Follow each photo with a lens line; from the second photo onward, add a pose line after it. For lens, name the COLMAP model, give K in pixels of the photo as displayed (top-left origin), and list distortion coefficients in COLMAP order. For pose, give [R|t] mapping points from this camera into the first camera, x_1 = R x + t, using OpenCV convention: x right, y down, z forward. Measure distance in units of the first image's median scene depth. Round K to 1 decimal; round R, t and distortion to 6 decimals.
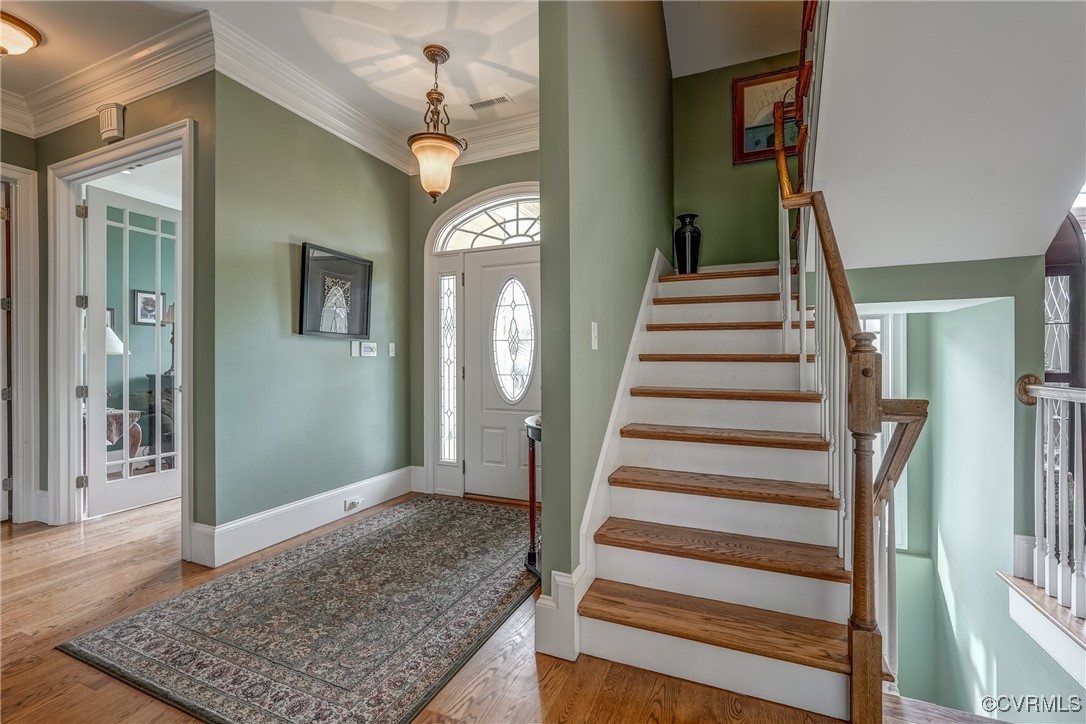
lens RADIAL K [[477.7, 0, 544.8], [0, 477.7, 360.3], [0, 0, 1]] dist [-0.011046, 0.005336]
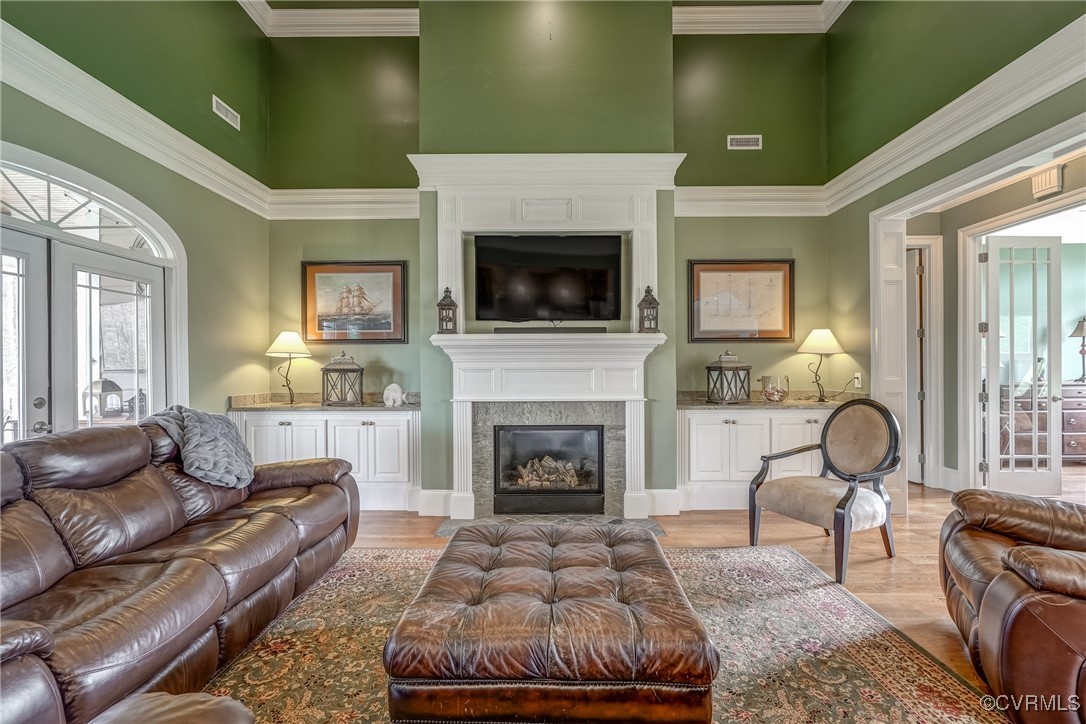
lens RADIAL K [[477.7, 0, 544.0], [0, 477.7, 368.1], [0, 0, 1]] dist [-0.011046, 0.005336]
pose [[0.394534, 0.004200, -0.918872, -0.229544], [0.007442, 0.999942, 0.007766, -0.029176], [0.918851, -0.009902, 0.394480, -0.544910]]
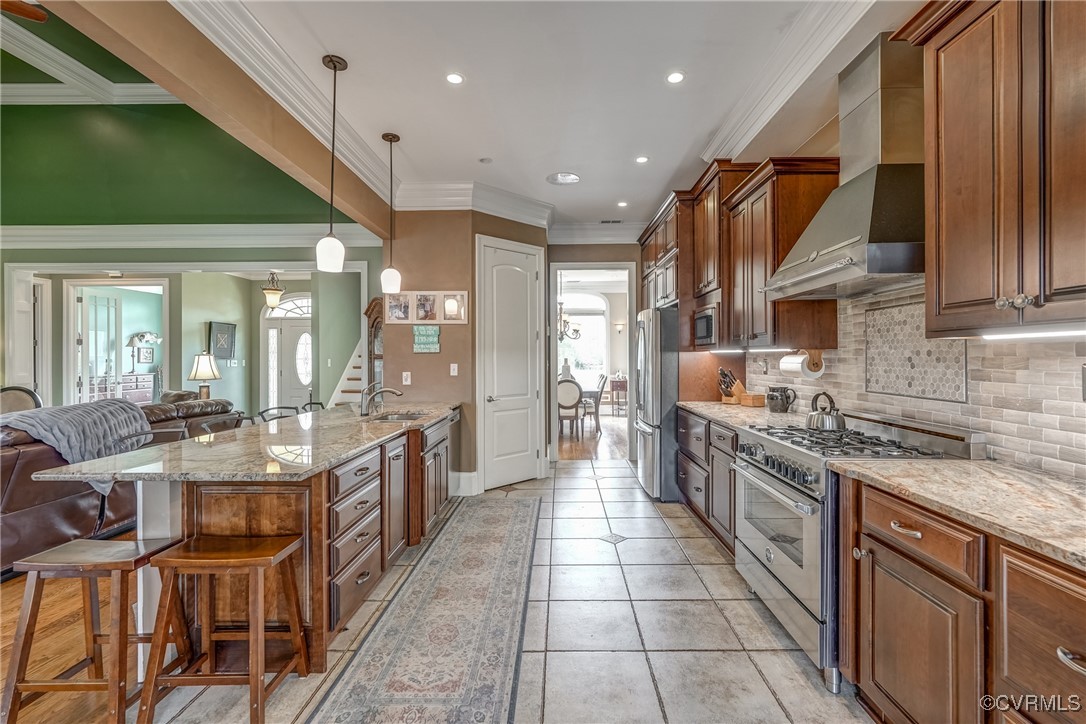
lens RADIAL K [[477.7, 0, 552.8], [0, 477.7, 357.5], [0, 0, 1]] dist [-0.011046, 0.005336]
pose [[0.921589, -0.000053, 0.388168, 0.141753], [-0.000739, 0.999998, 0.001892, -0.053636], [-0.388167, -0.002030, 0.921587, -1.605857]]
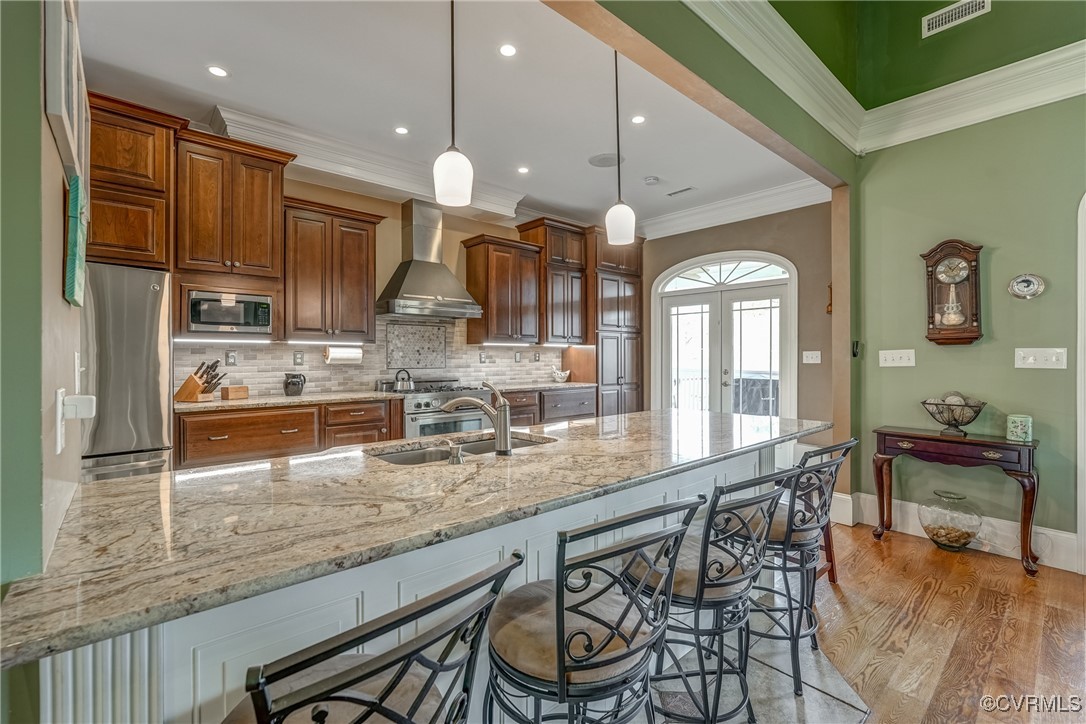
lens RADIAL K [[477.7, 0, 544.5], [0, 477.7, 358.4], [0, 0, 1]] dist [-0.011046, 0.005336]
pose [[-0.908241, 0.002833, 0.418439, -0.051782], [0.003502, 0.999994, 0.000830, -0.031134], [-0.418434, 0.002219, -0.908245, -0.256967]]
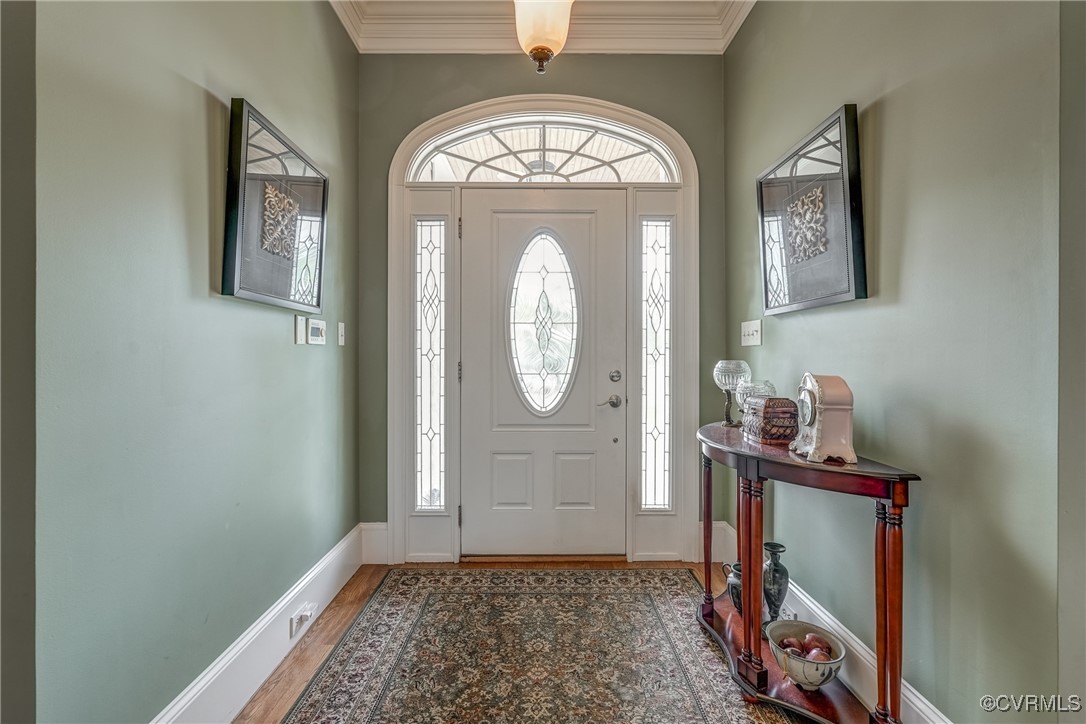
lens RADIAL K [[477.7, 0, 538.9], [0, 477.7, 352.6], [0, 0, 1]] dist [-0.011046, 0.005336]
pose [[0.913243, 0.003322, 0.407401, -0.346751], [-0.003055, 0.999994, -0.001306, 0.001130], [-0.407403, -0.000052, 0.913248, 0.370975]]
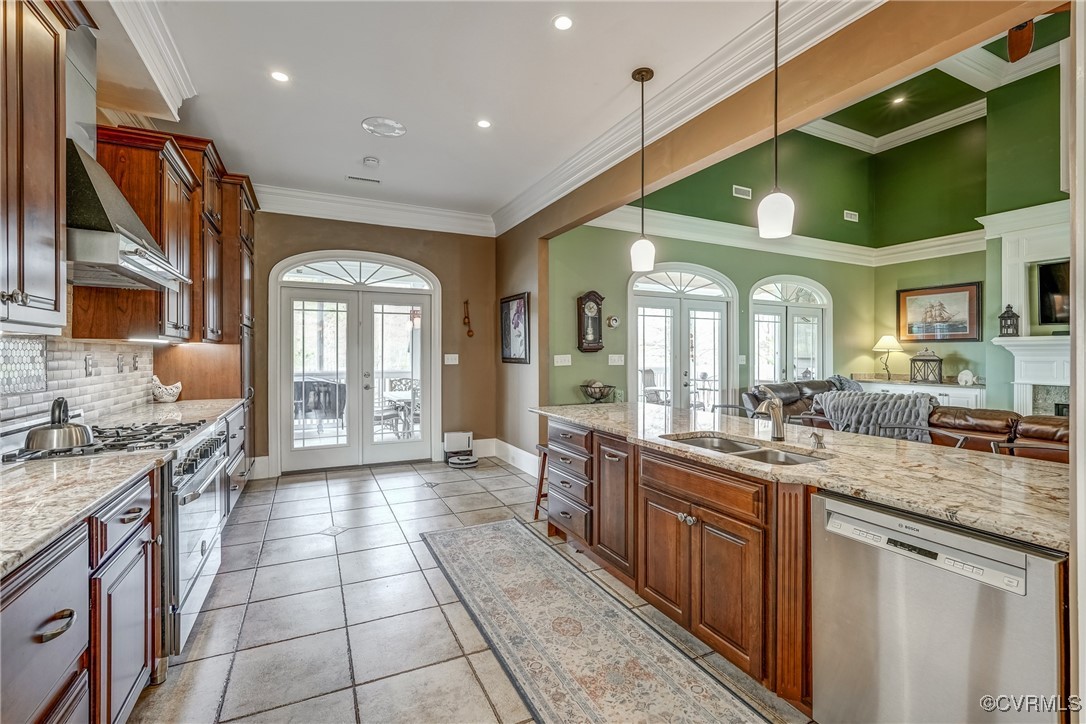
lens RADIAL K [[477.7, 0, 544.1], [0, 477.7, 354.5], [0, 0, 1]] dist [-0.011046, 0.005336]
pose [[-0.643535, 0.003743, -0.765408, 0.783742], [0.003568, 0.999992, 0.001890, -0.047854], [0.765408, -0.001515, -0.643543, -0.486247]]
